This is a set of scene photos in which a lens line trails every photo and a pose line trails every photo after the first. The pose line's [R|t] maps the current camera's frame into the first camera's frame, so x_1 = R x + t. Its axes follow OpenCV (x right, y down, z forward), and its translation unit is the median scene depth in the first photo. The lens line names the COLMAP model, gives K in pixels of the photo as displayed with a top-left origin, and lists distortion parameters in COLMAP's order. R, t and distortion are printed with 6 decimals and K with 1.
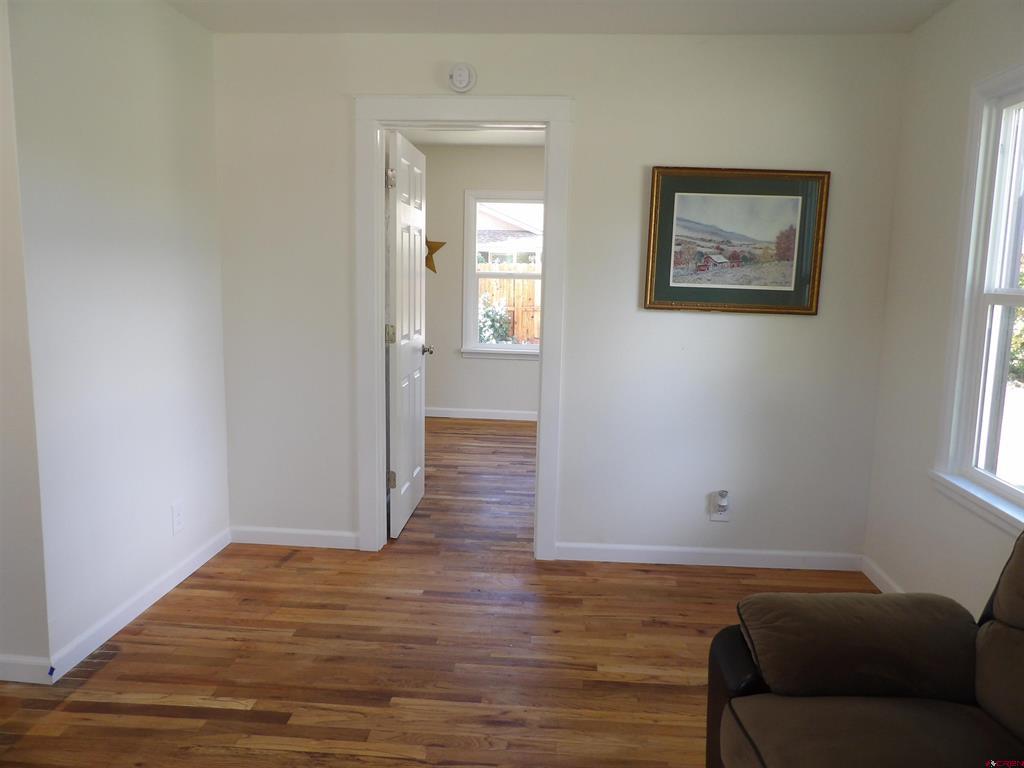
lens RADIAL K [[729.0, 0, 516.2], [0, 729.0, 374.0], [0, 0, 1]] dist [-0.043902, 0.059007]
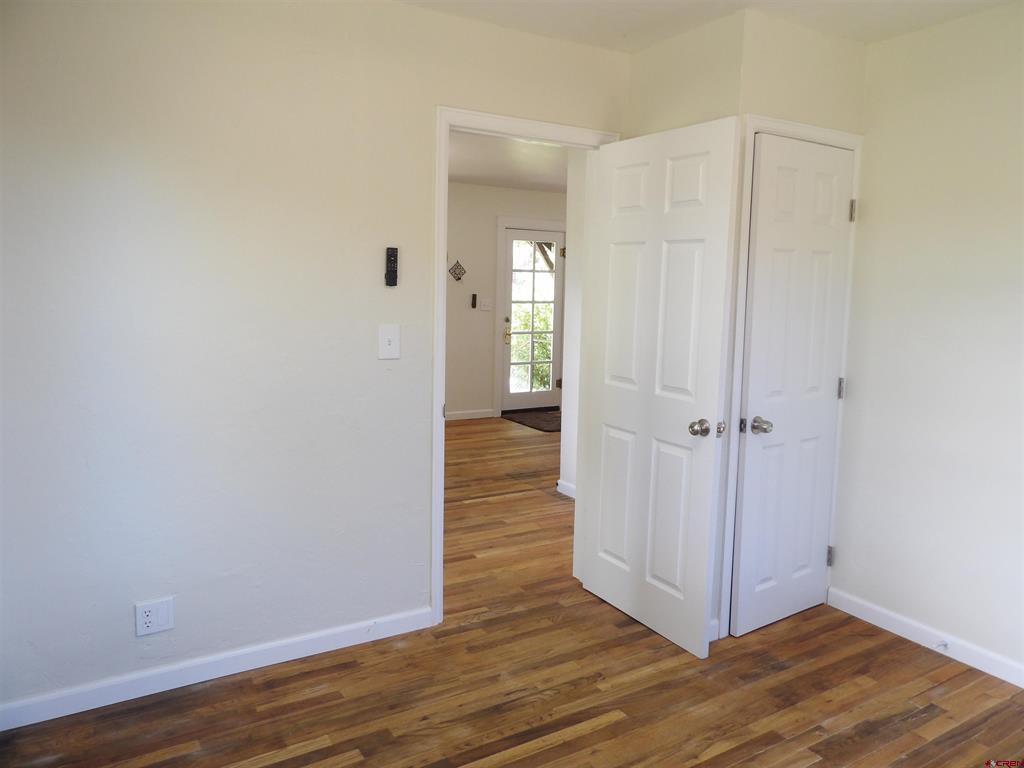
lens RADIAL K [[729.0, 0, 516.2], [0, 729.0, 374.0], [0, 0, 1]] dist [-0.043902, 0.059007]
pose [[-0.817955, 0.031048, -0.574444, 0.557402], [-0.120399, 0.967190, 0.223712, -0.302893], [0.562543, 0.252149, -0.787380, 2.115867]]
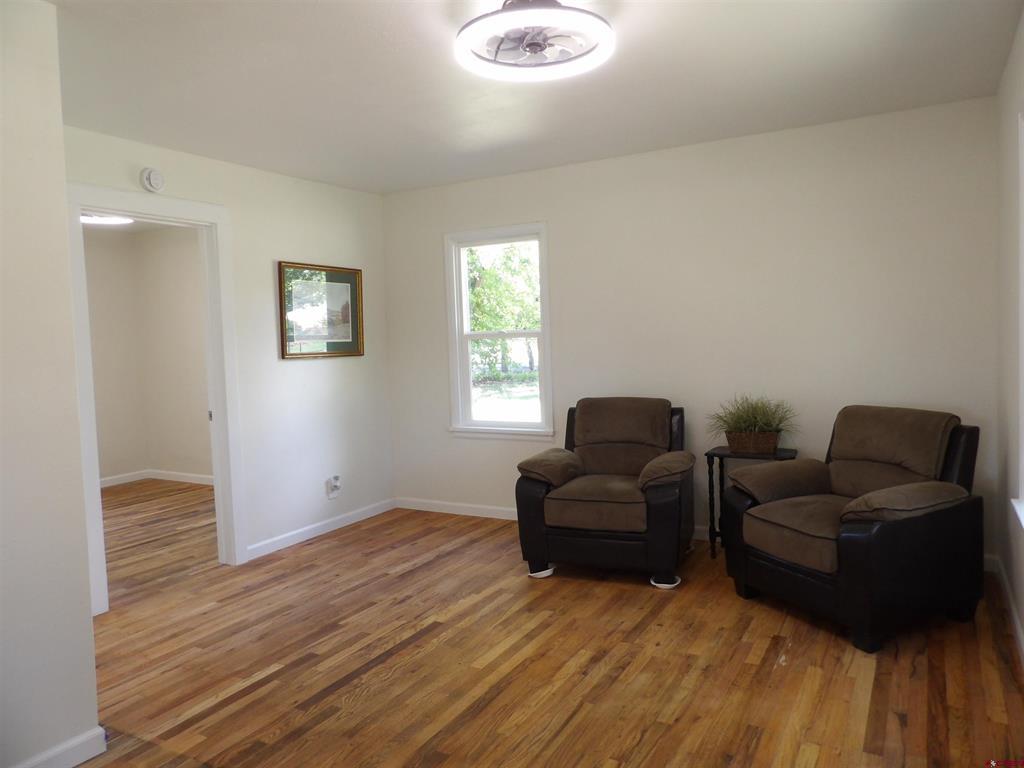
lens RADIAL K [[729.0, 0, 516.2], [0, 729.0, 374.0], [0, 0, 1]] dist [-0.043902, 0.059007]
pose [[0.431110, -0.087805, 0.898017, -1.056756], [0.172522, 0.984913, 0.013479, -0.002941], [-0.885653, 0.149117, 0.439754, -0.024568]]
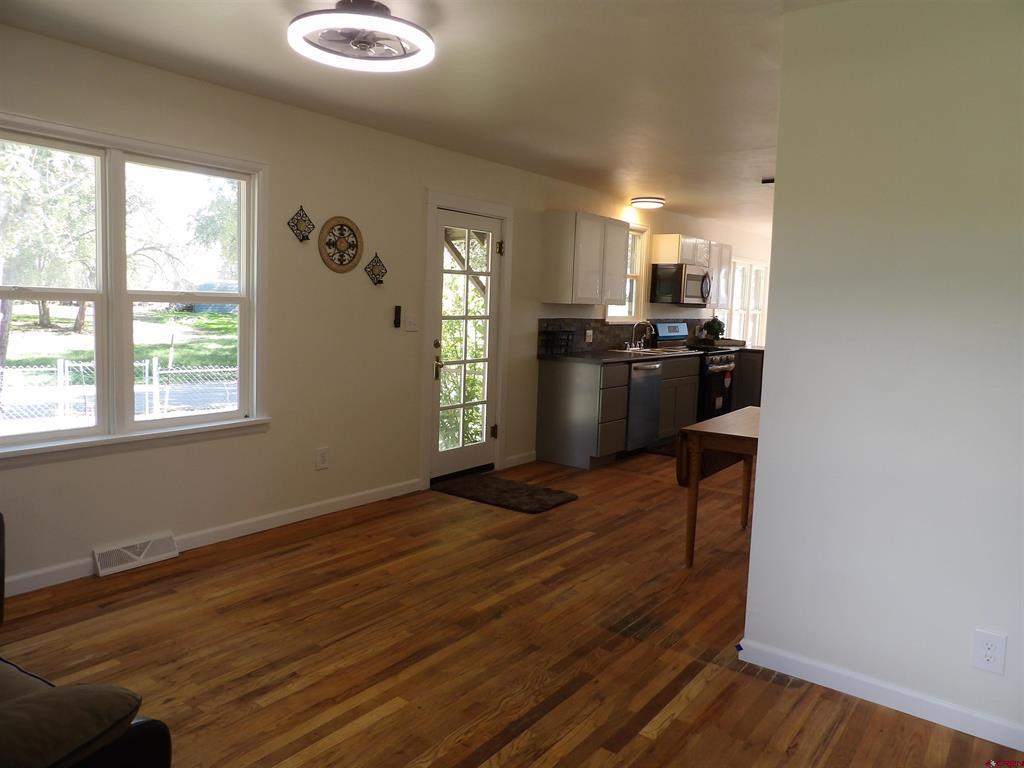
lens RADIAL K [[729.0, 0, 516.2], [0, 729.0, 374.0], [0, 0, 1]] dist [-0.043902, 0.059007]
pose [[-0.540940, 0.043497, -0.839936, 0.447692], [-0.163462, 0.974182, 0.155723, -0.128041], [0.825024, 0.221535, -0.519864, 1.020215]]
